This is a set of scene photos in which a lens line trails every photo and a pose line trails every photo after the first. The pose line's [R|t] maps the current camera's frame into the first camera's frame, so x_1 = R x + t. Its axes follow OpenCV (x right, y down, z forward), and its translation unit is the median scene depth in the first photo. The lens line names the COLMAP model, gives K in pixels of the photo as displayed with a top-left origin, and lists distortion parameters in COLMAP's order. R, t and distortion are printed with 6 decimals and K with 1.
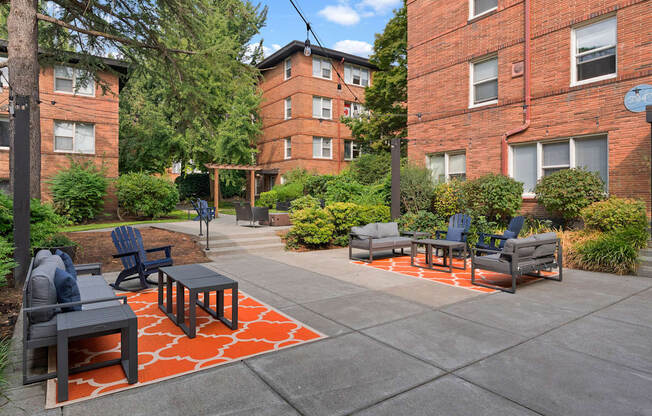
lens RADIAL K [[384.8, 0, 326.4], [0, 384.8, 204.9], [0, 0, 1]] dist [-0.004853, -0.000932]
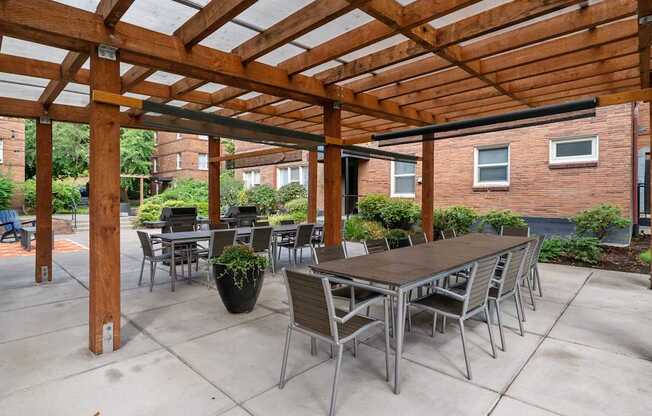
lens RADIAL K [[346.0, 0, 326.6], [0, 346.0, 206.1], [0, 0, 1]] dist [0.005139, 0.001251]
pose [[0.983074, 0.005221, 0.183135, 0.412264], [-0.003862, 0.999962, -0.007780, 0.026551], [-0.183169, 0.006942, 0.983057, -0.565267]]
